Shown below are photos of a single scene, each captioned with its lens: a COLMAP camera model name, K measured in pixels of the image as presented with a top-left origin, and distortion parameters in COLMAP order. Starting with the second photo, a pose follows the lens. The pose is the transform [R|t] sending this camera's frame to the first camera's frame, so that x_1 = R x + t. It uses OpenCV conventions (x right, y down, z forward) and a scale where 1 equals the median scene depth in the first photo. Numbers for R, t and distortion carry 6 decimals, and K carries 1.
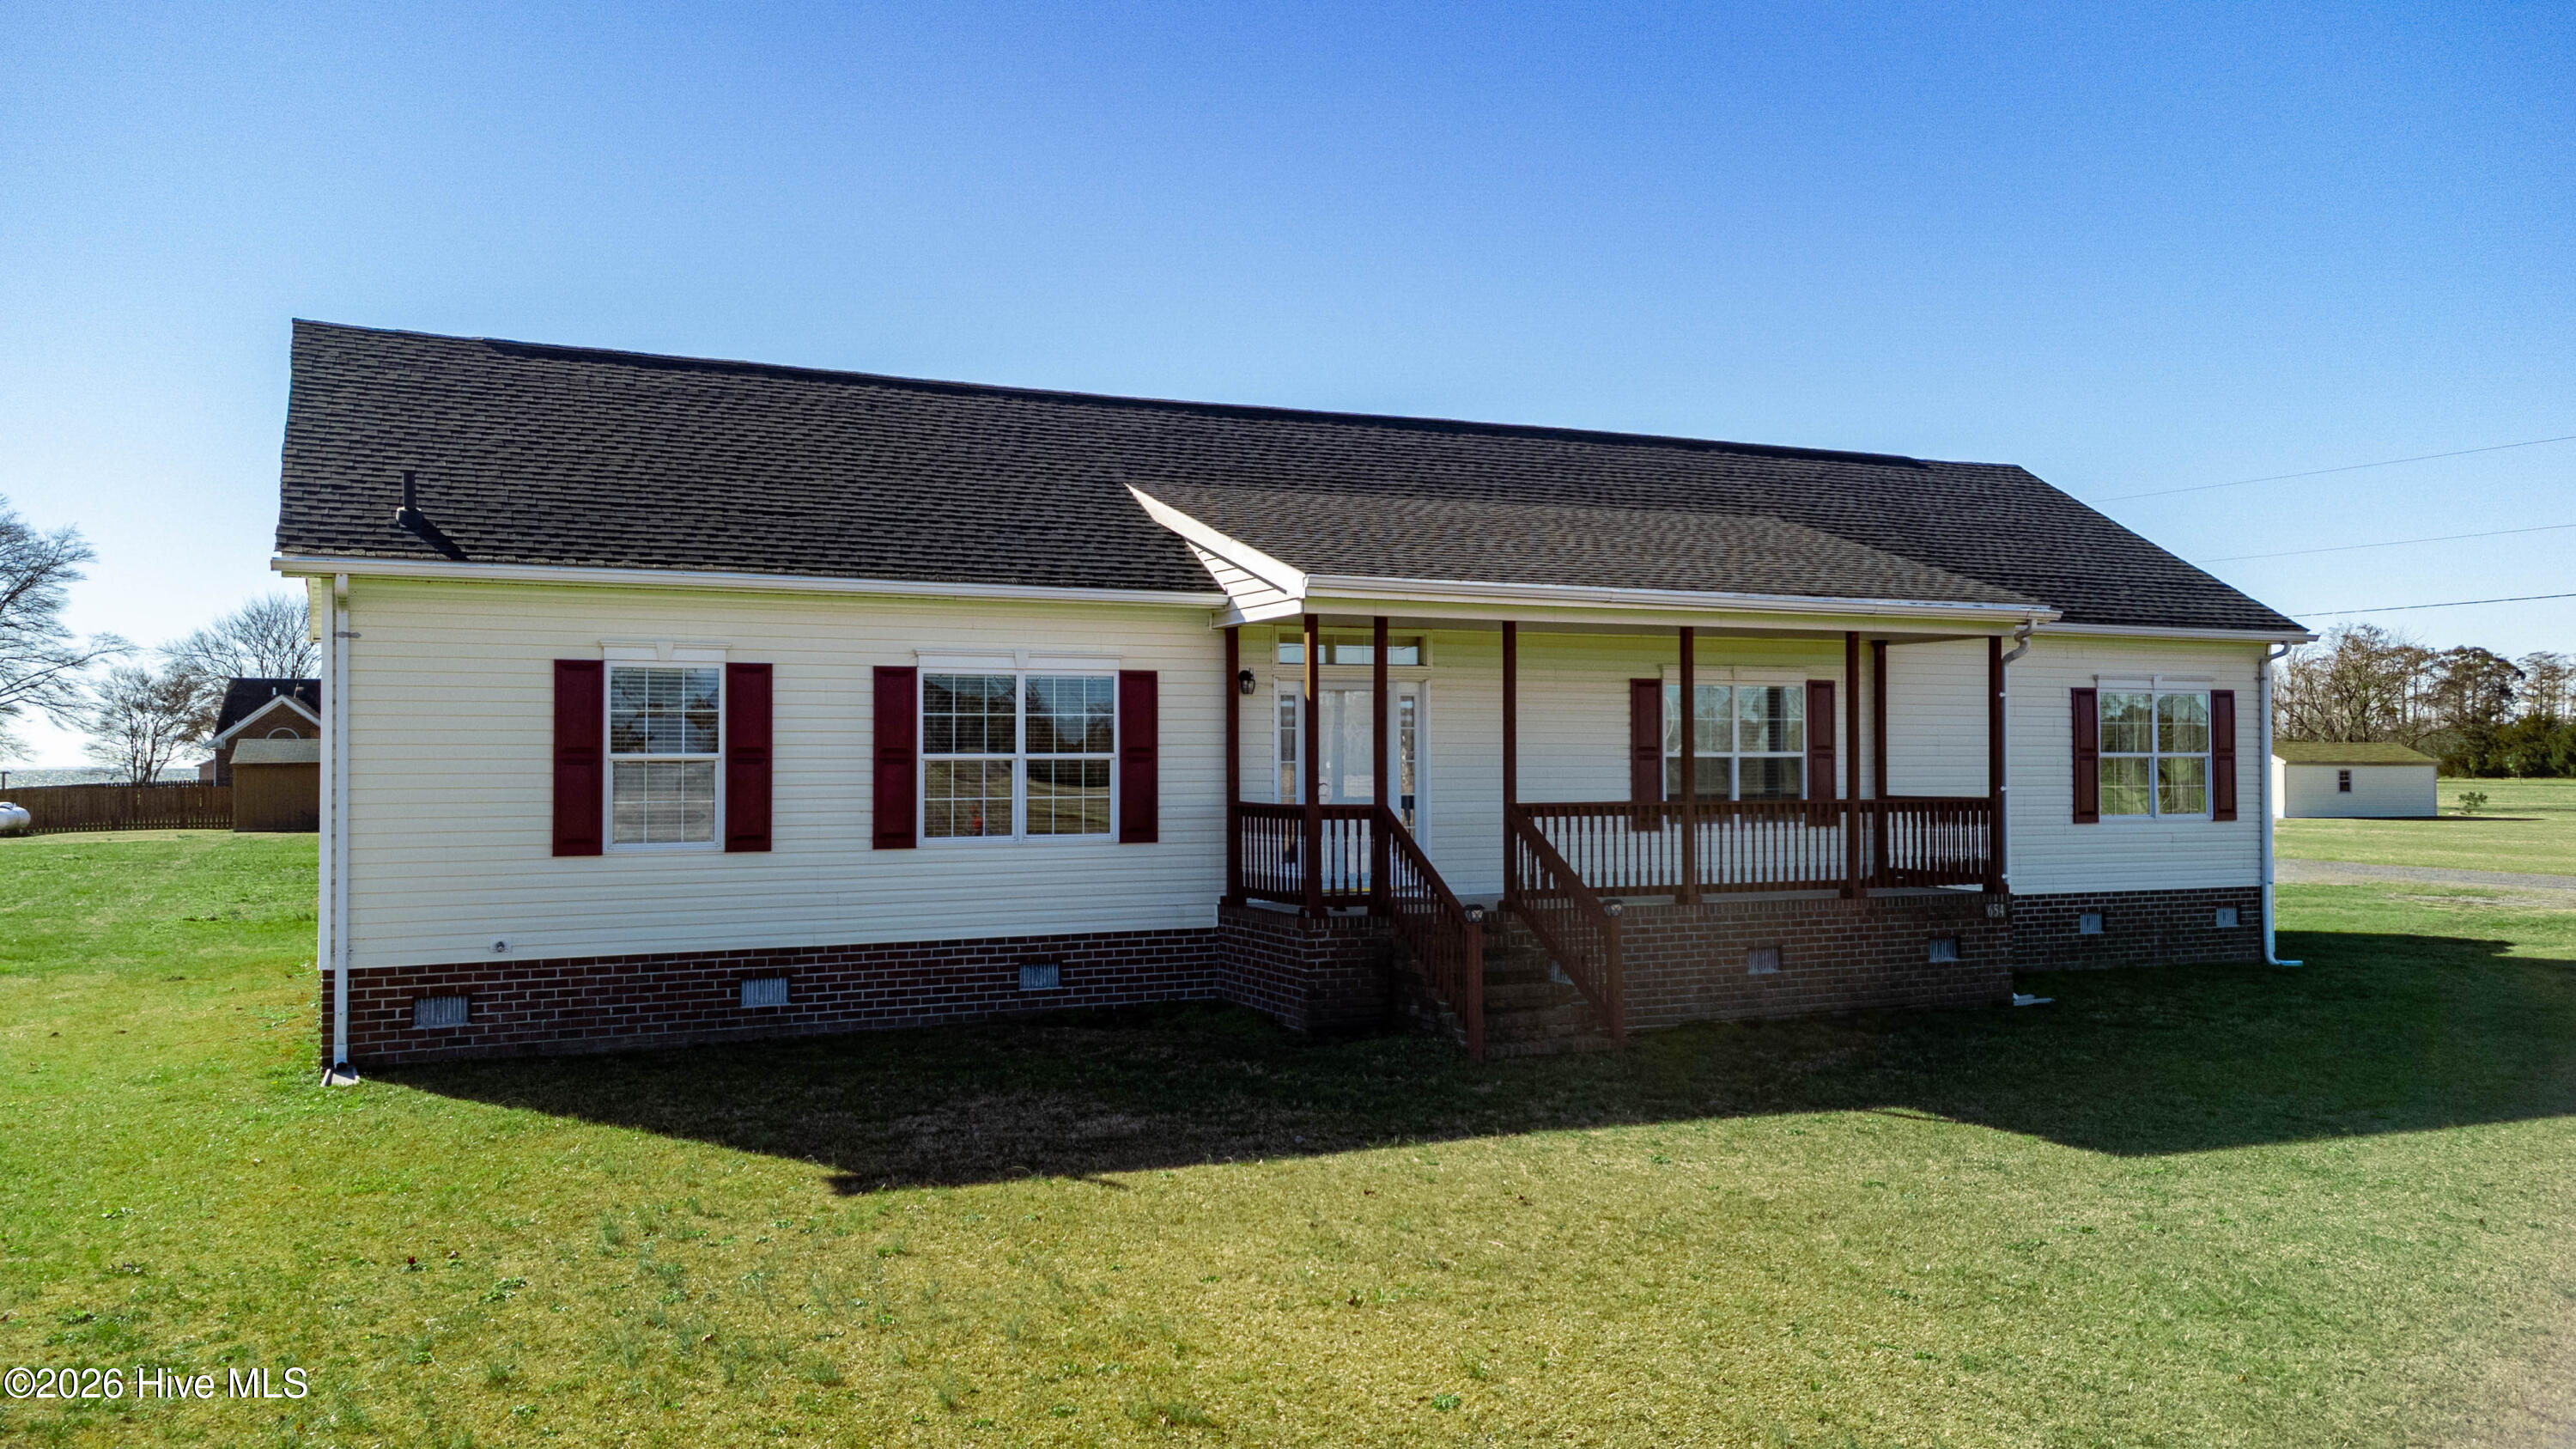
lens RADIAL K [[1915.7, 0, 1288.0], [0, 1915.7, 724.5], [0, 0, 1]] dist [0.054757, 0.000699]
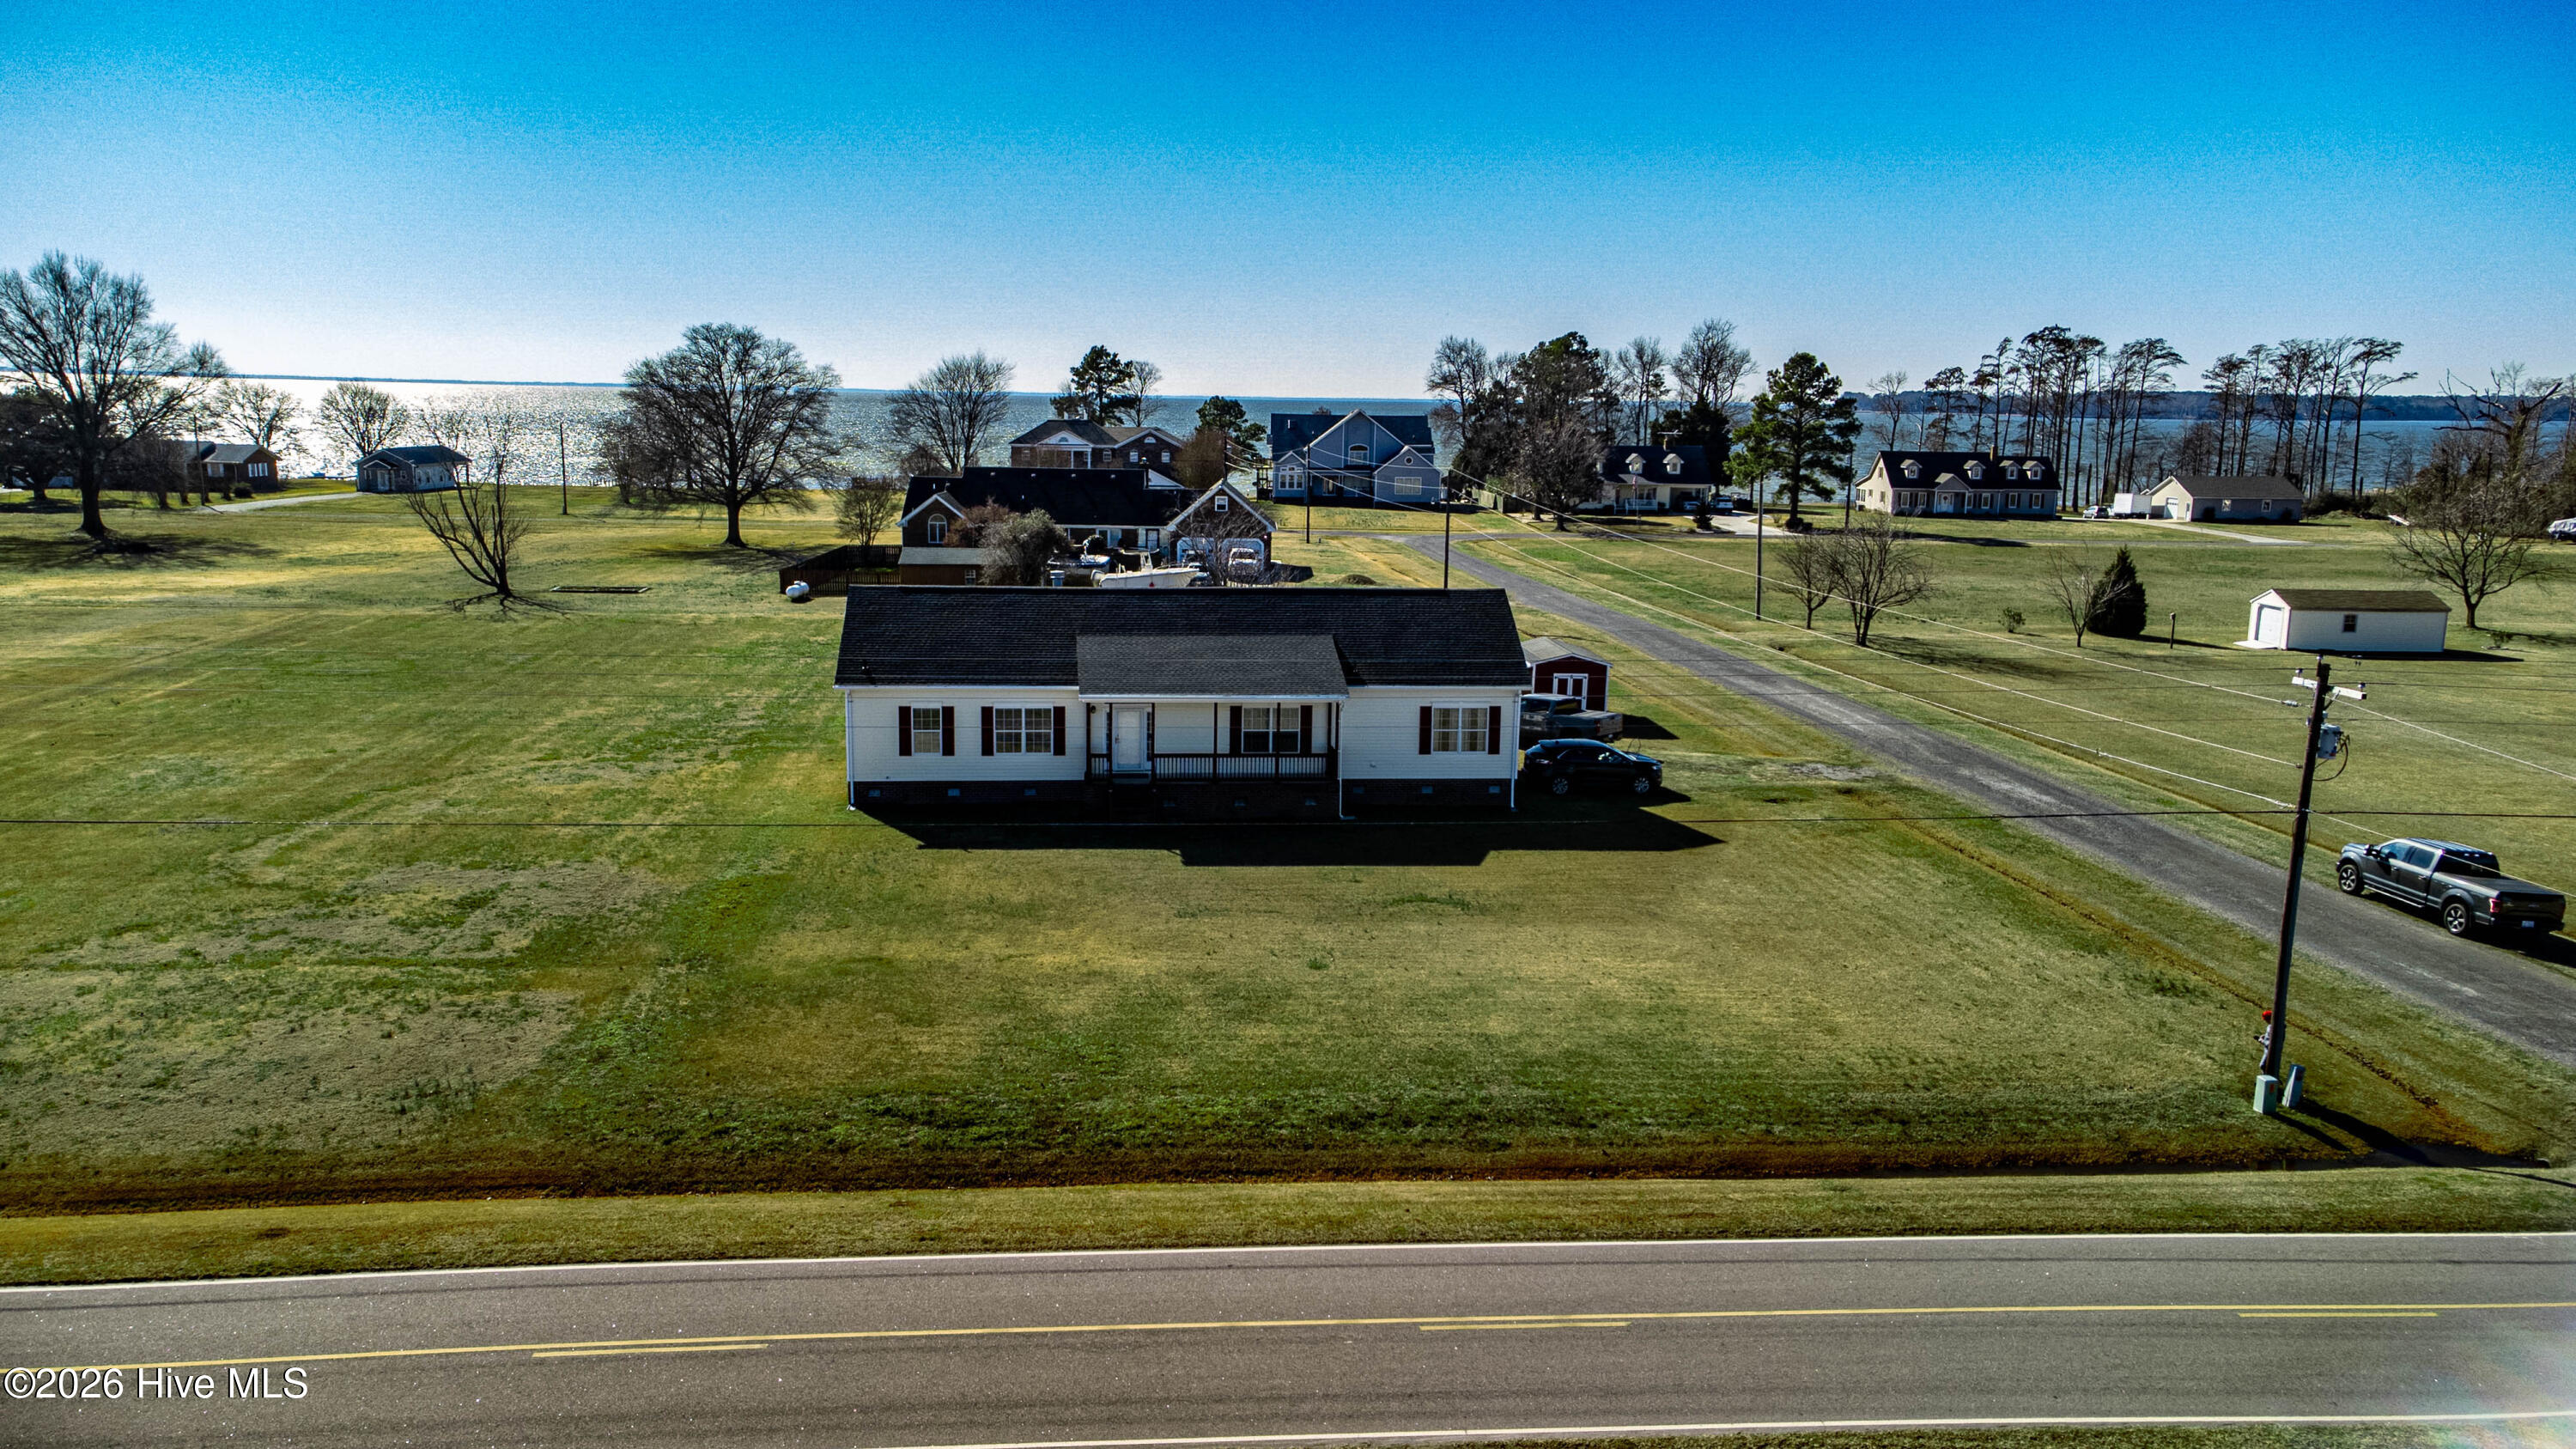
lens RADIAL K [[1936.3, 0, 1288.0], [0, 1936.3, 724.5], [0, 0, 1]] dist [0.067618, 0.001002]
pose [[0.941997, 0.074966, -0.327141, 1.449974], [-0.012656, 0.981976, 0.188582, -0.657438], [0.335382, -0.173504, 0.925967, -2.092814]]
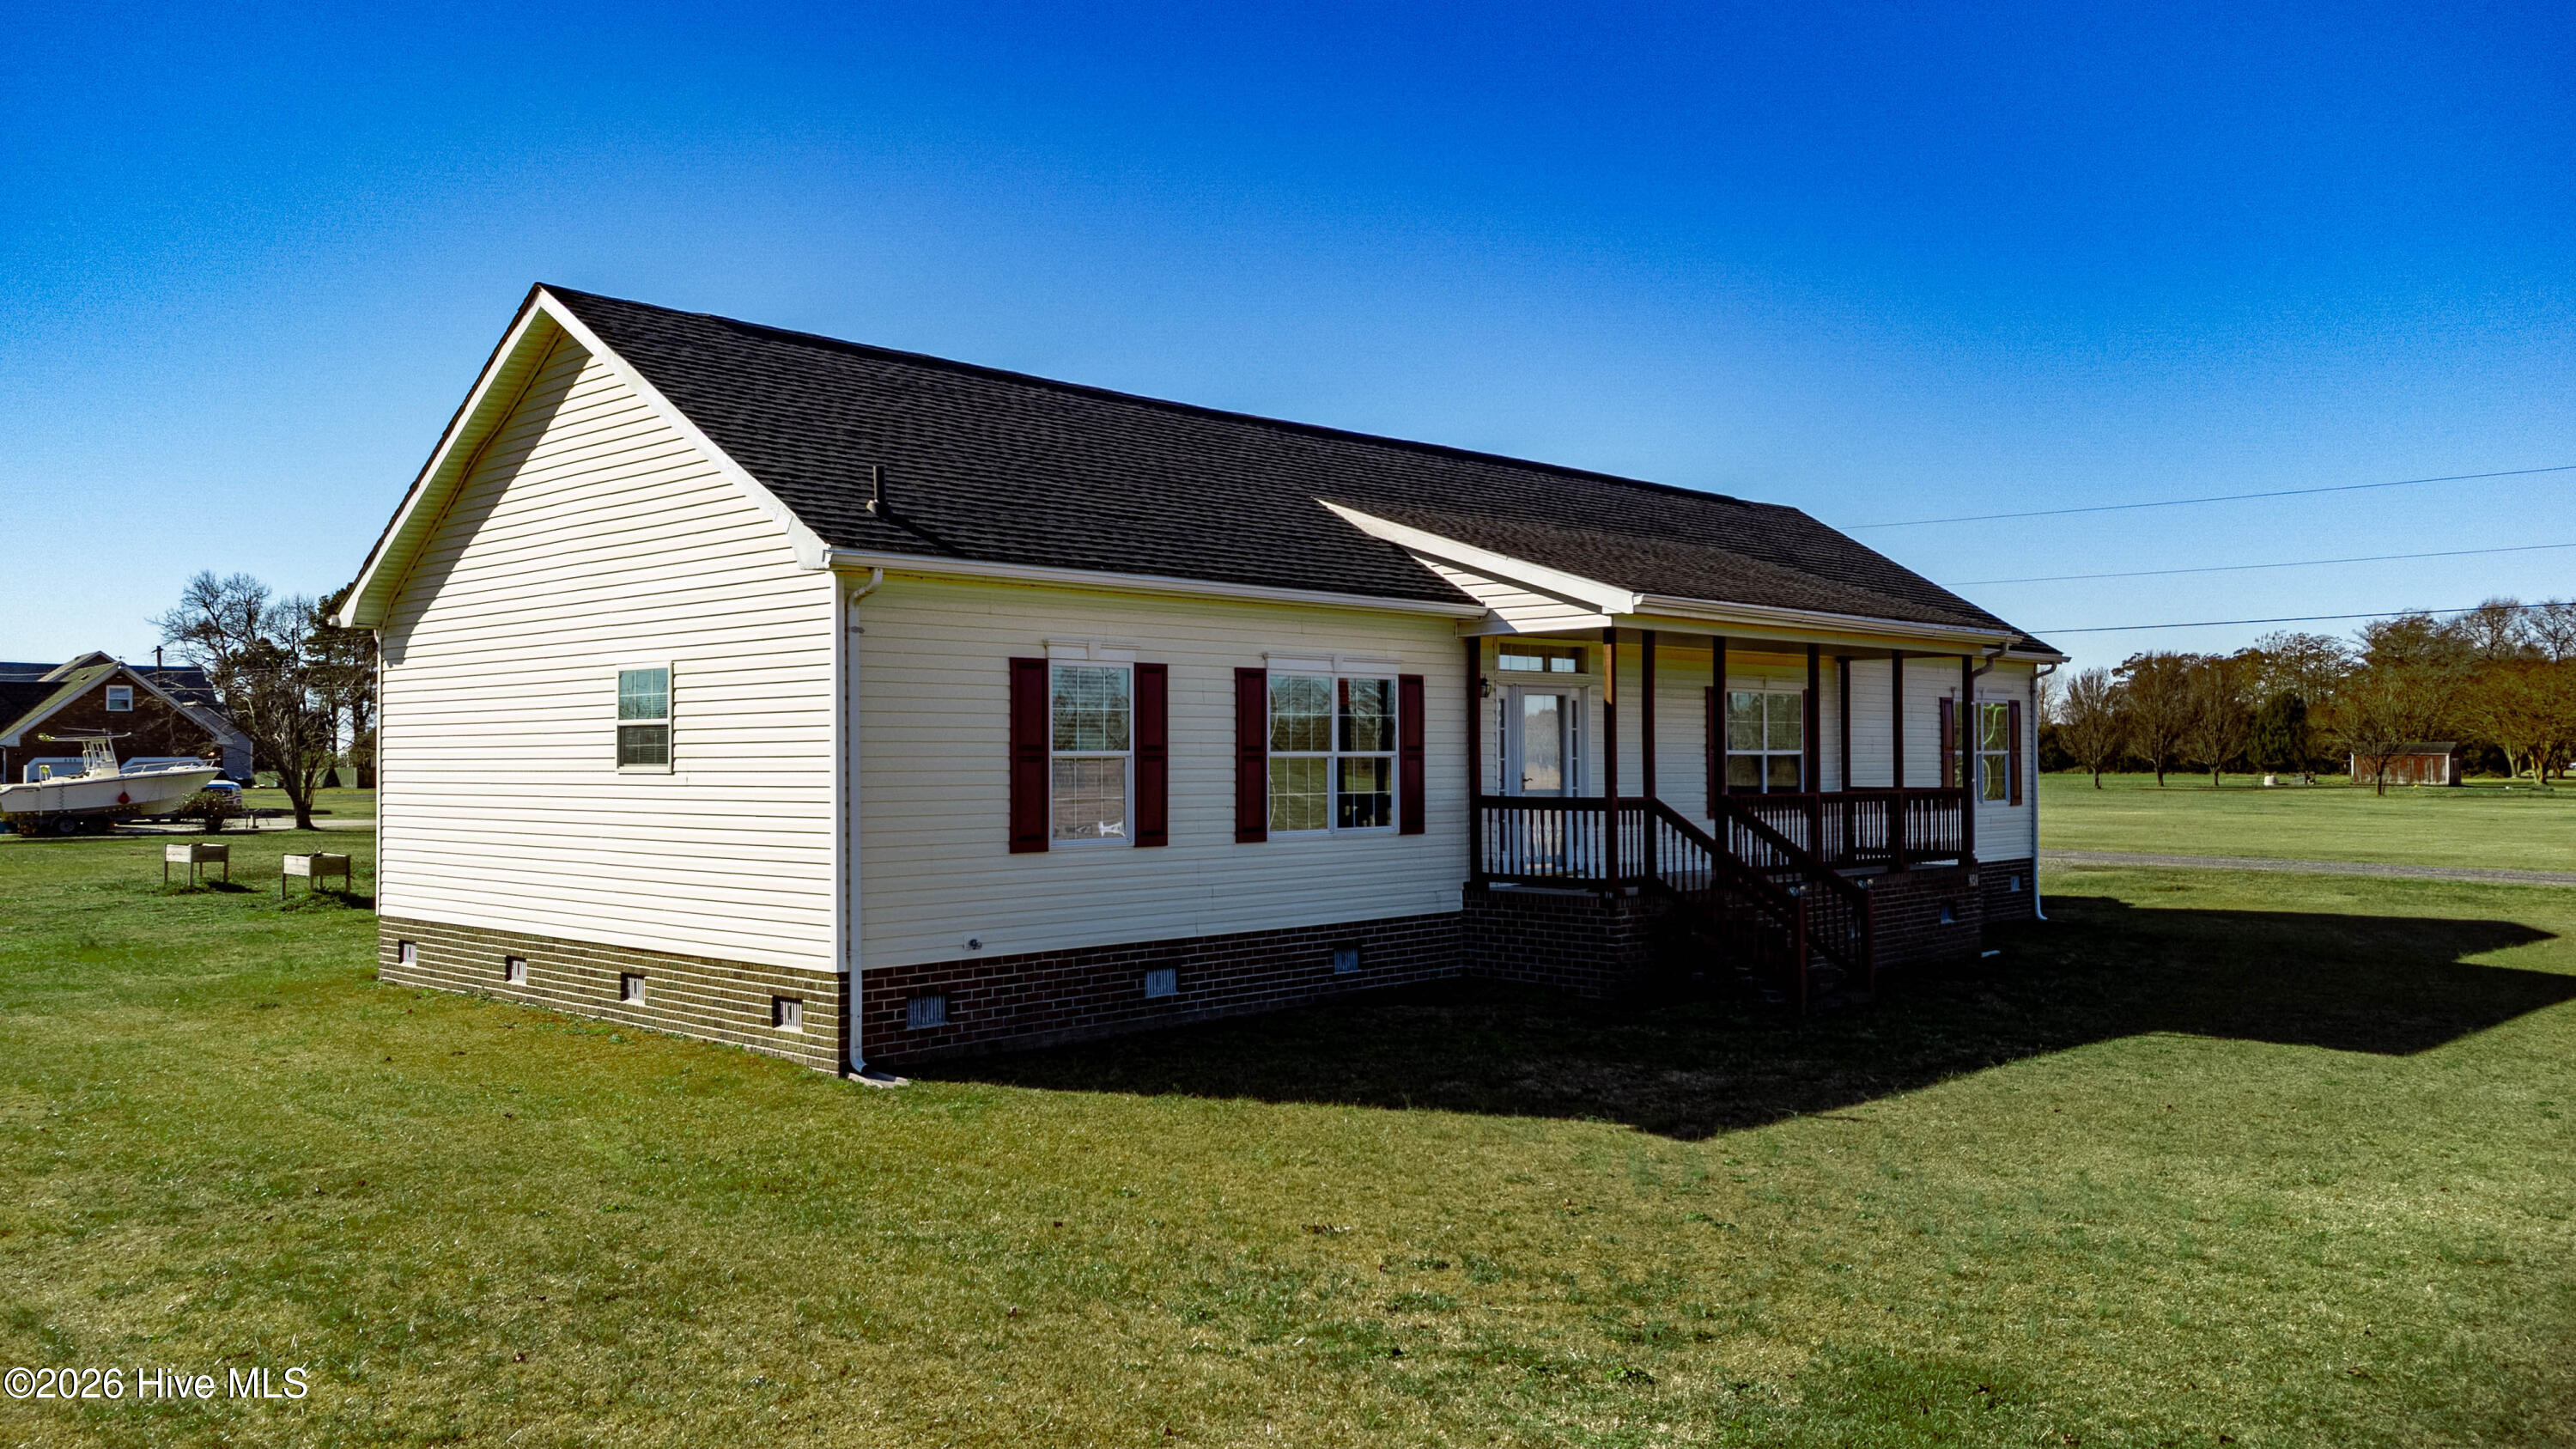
lens RADIAL K [[1936.3, 0, 1288.0], [0, 1936.3, 724.5], [0, 0, 1]] dist [0.067618, 0.001002]
pose [[0.934222, 0.003758, 0.356671, -0.530248], [-0.002720, 0.999990, -0.003411, 0.003772], [-0.356680, 0.002217, 0.934224, 0.004692]]
